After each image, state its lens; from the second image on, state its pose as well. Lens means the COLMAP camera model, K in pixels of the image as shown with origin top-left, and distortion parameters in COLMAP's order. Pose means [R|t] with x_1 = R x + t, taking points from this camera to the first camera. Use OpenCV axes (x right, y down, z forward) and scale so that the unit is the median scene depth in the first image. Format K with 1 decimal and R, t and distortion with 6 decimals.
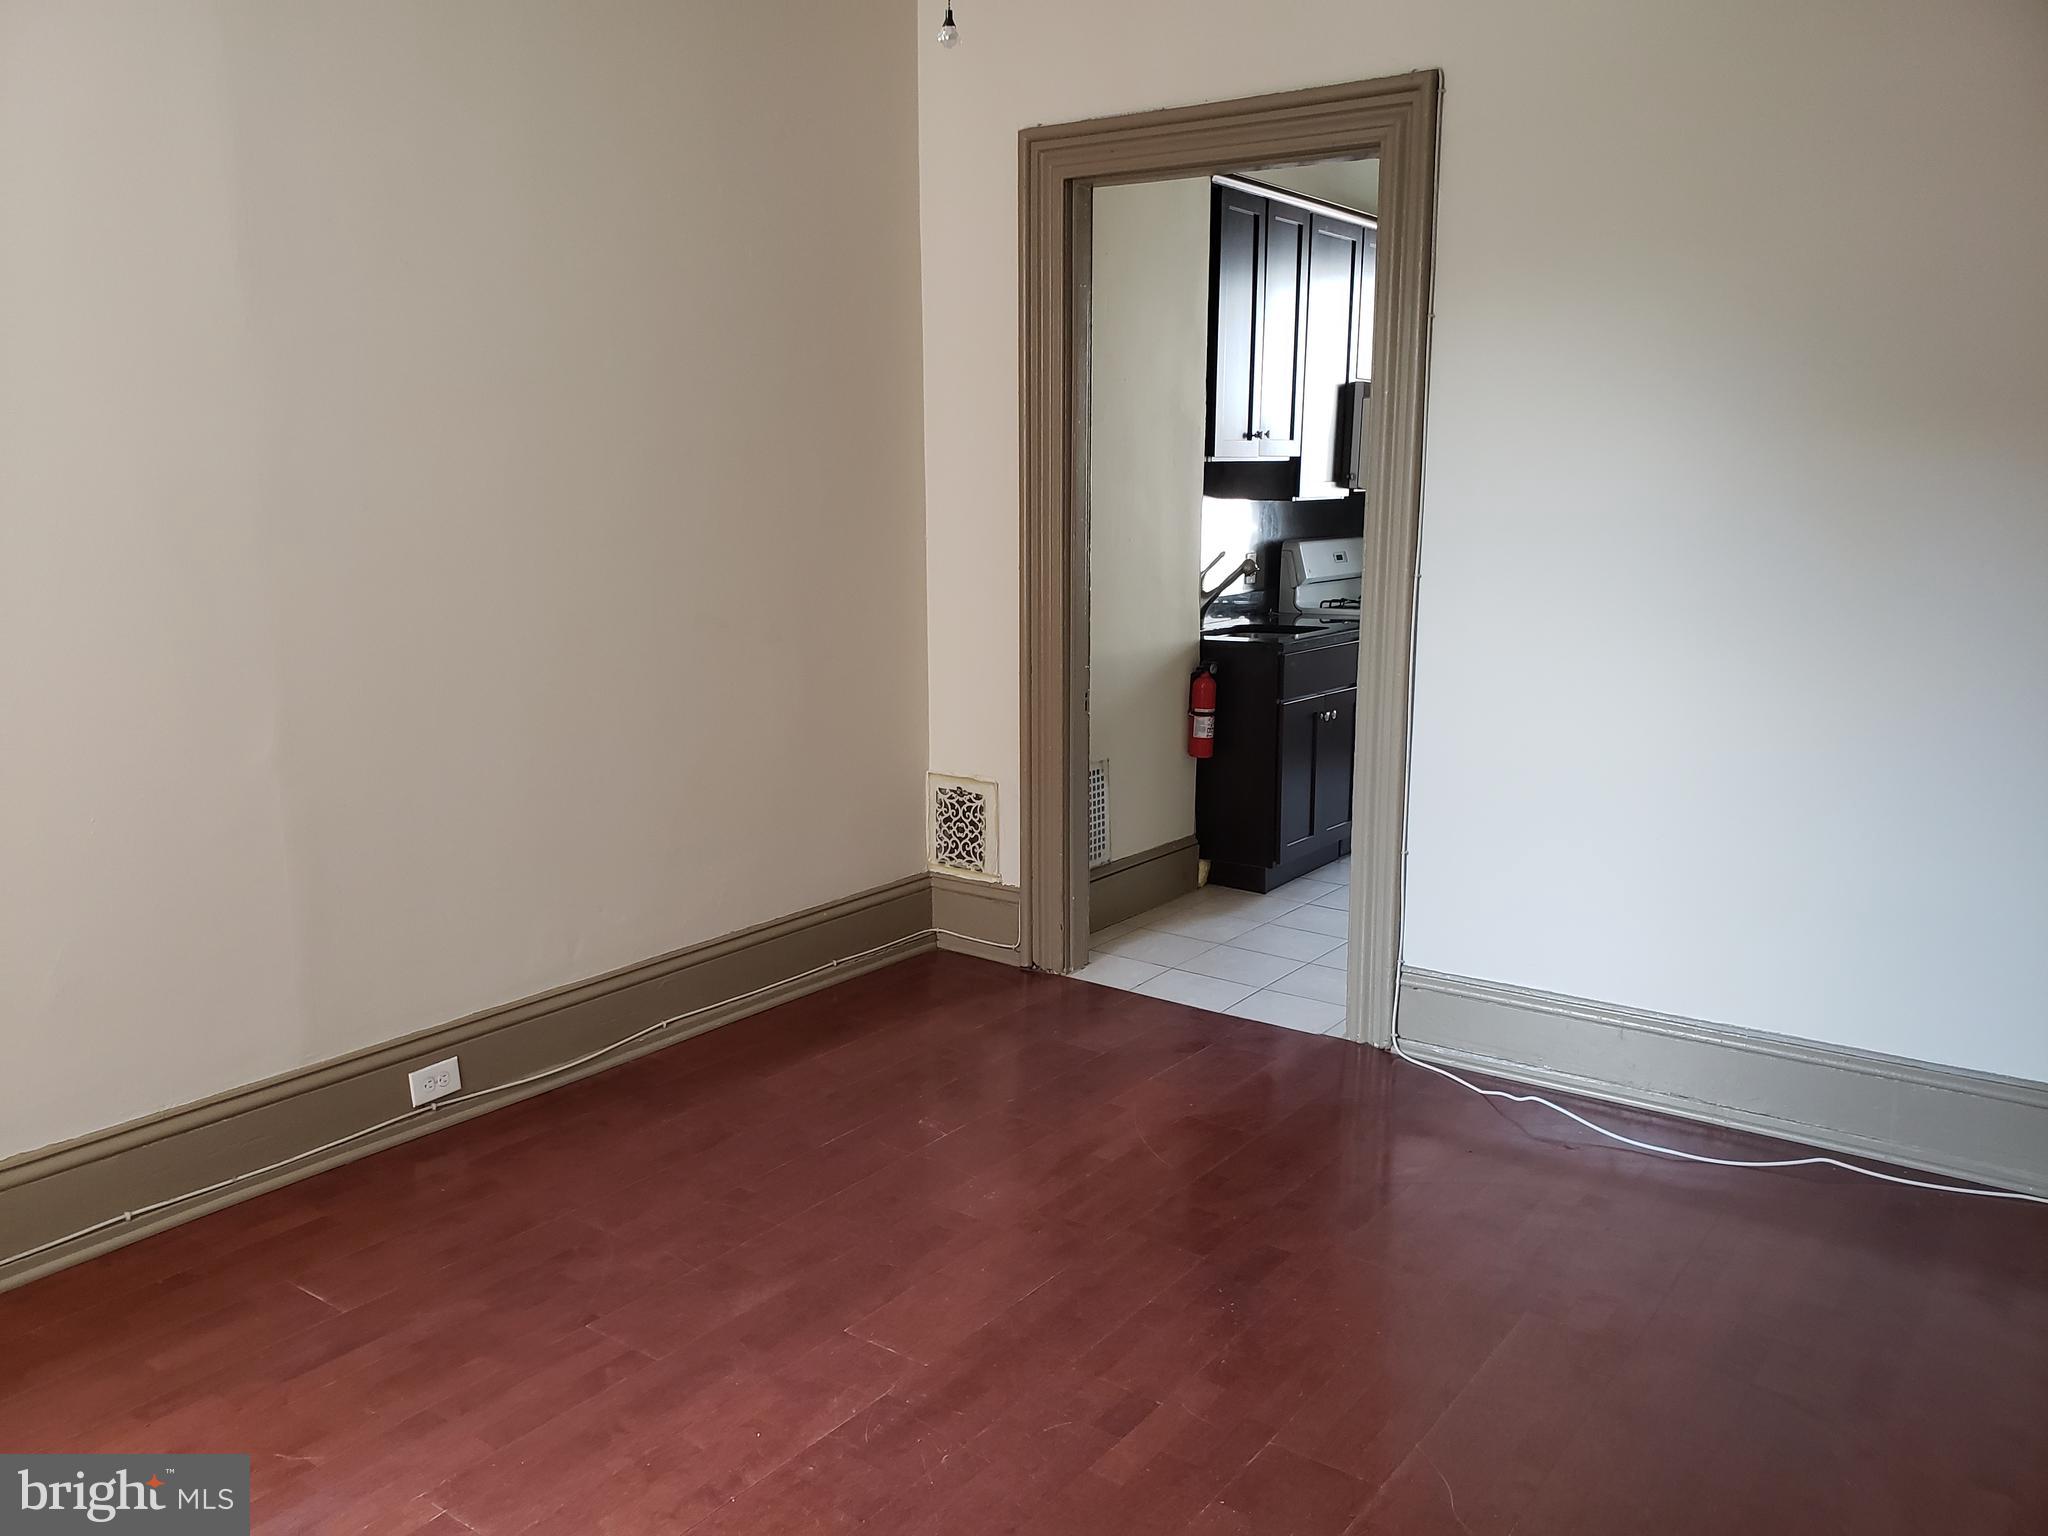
lens RADIAL K [[1543.2, 0, 1035.6], [0, 1543.2, 774.6], [0, 0, 1]] dist [0.009809, 0.001080]
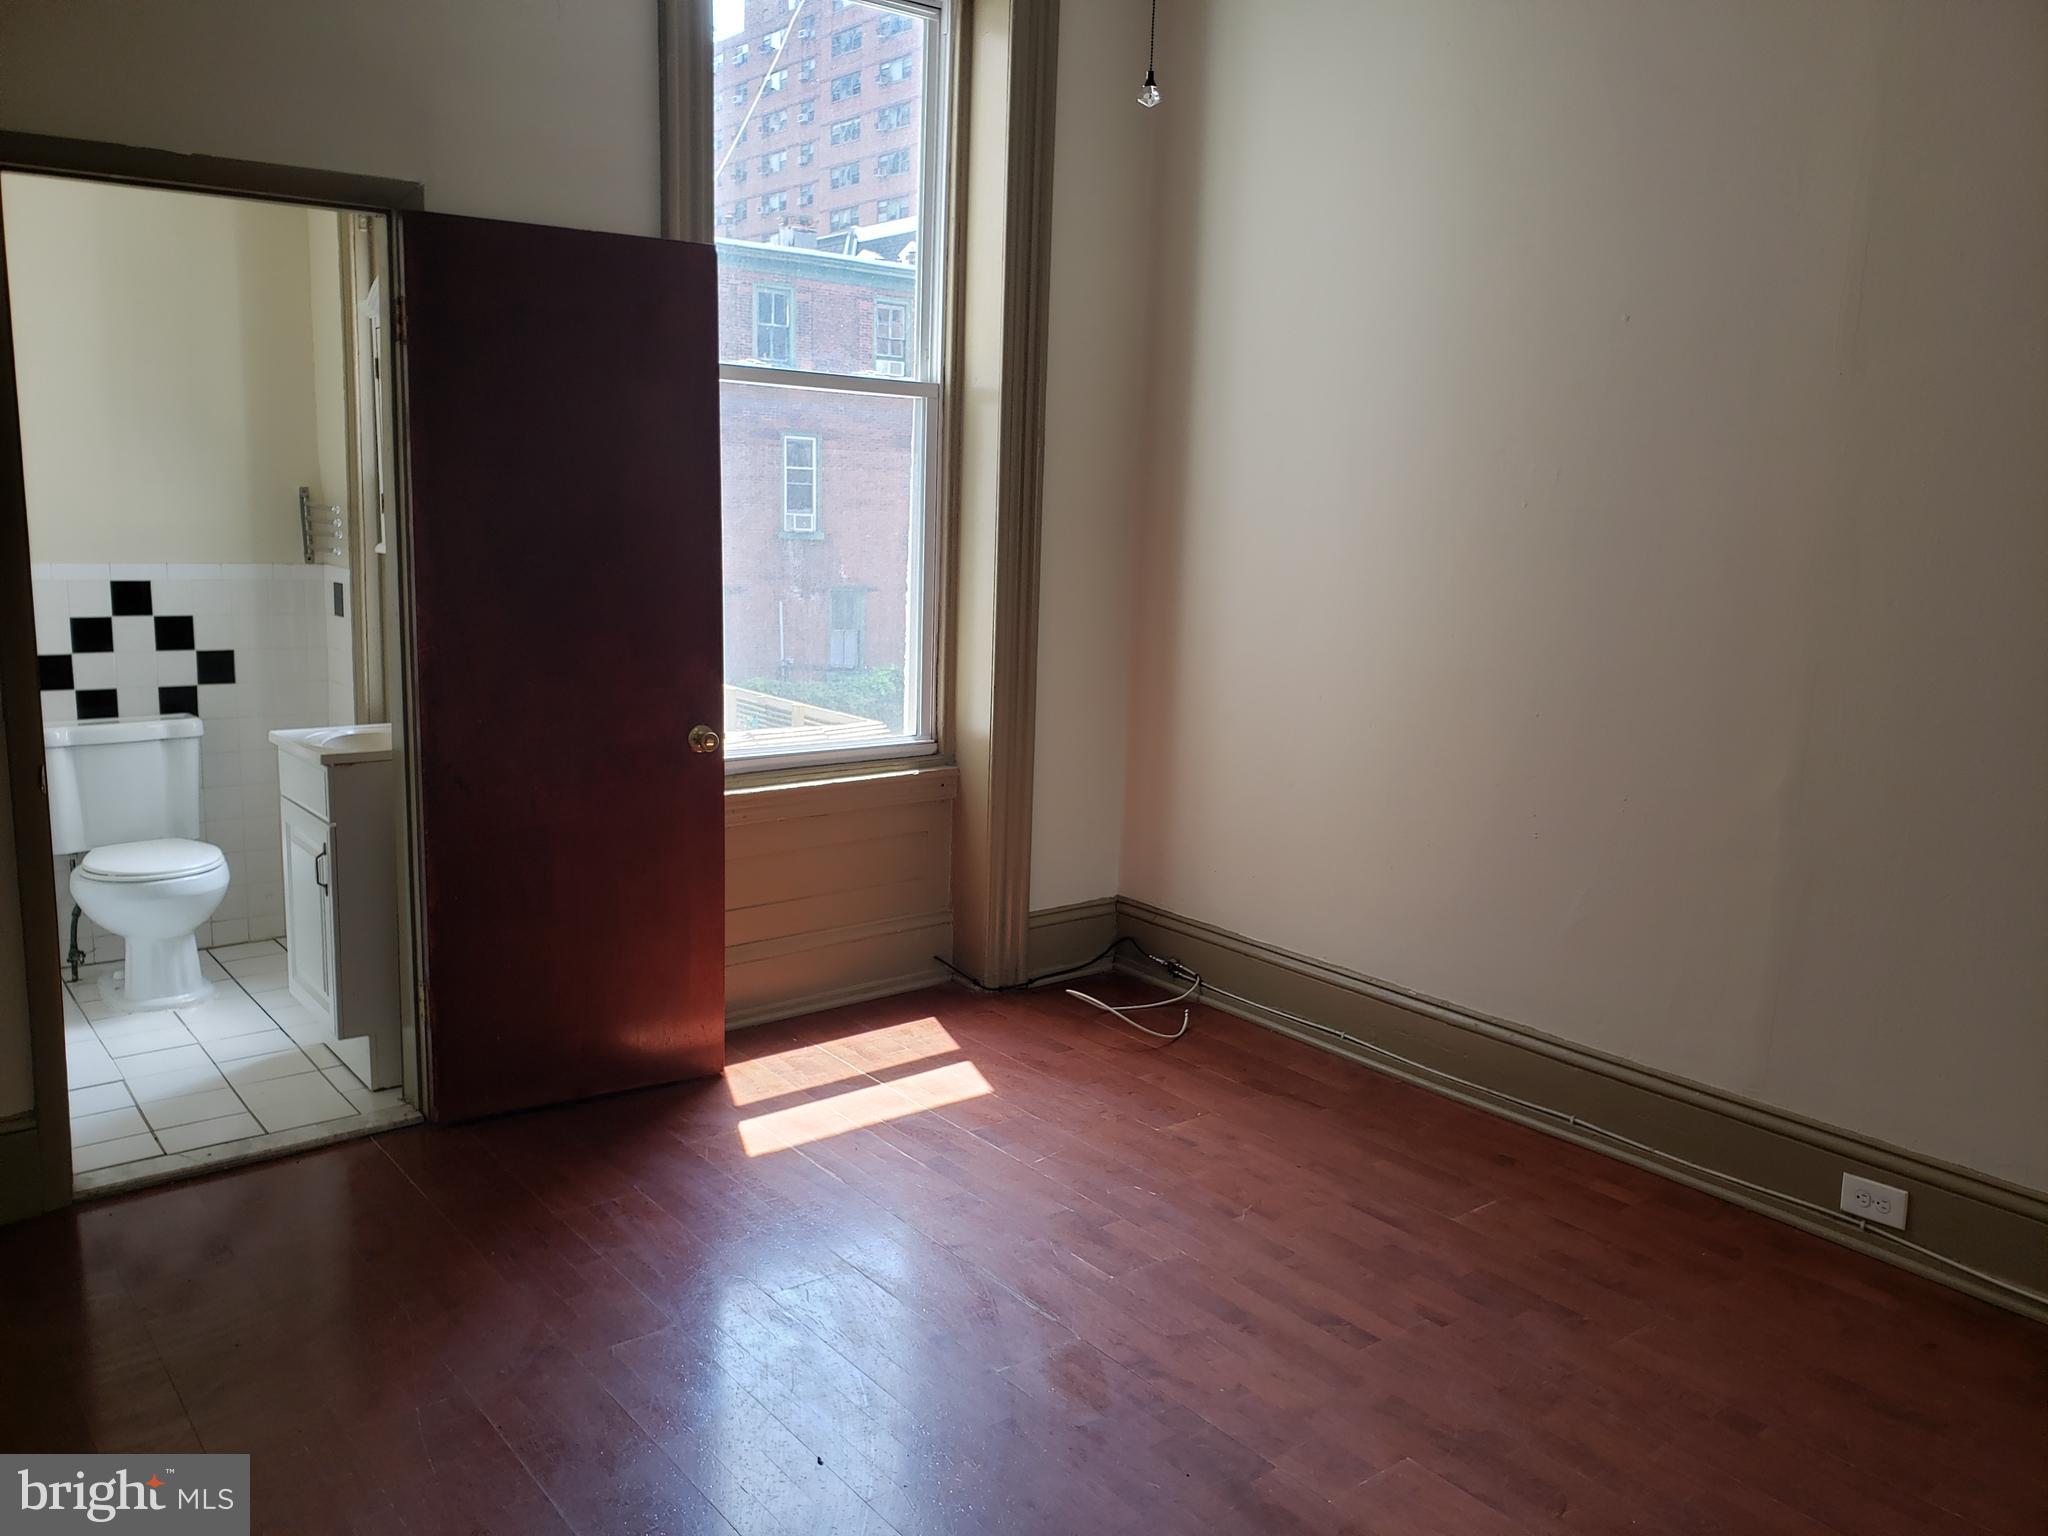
lens RADIAL K [[1543.2, 0, 1035.6], [0, 1543.2, 774.6], [0, 0, 1]] dist [0.009809, 0.001080]
pose [[-0.246802, 0.149914, -0.957400, 0.341348], [-0.217474, 0.954194, 0.205473, -0.070296], [0.944348, 0.258920, -0.202895, 0.420367]]
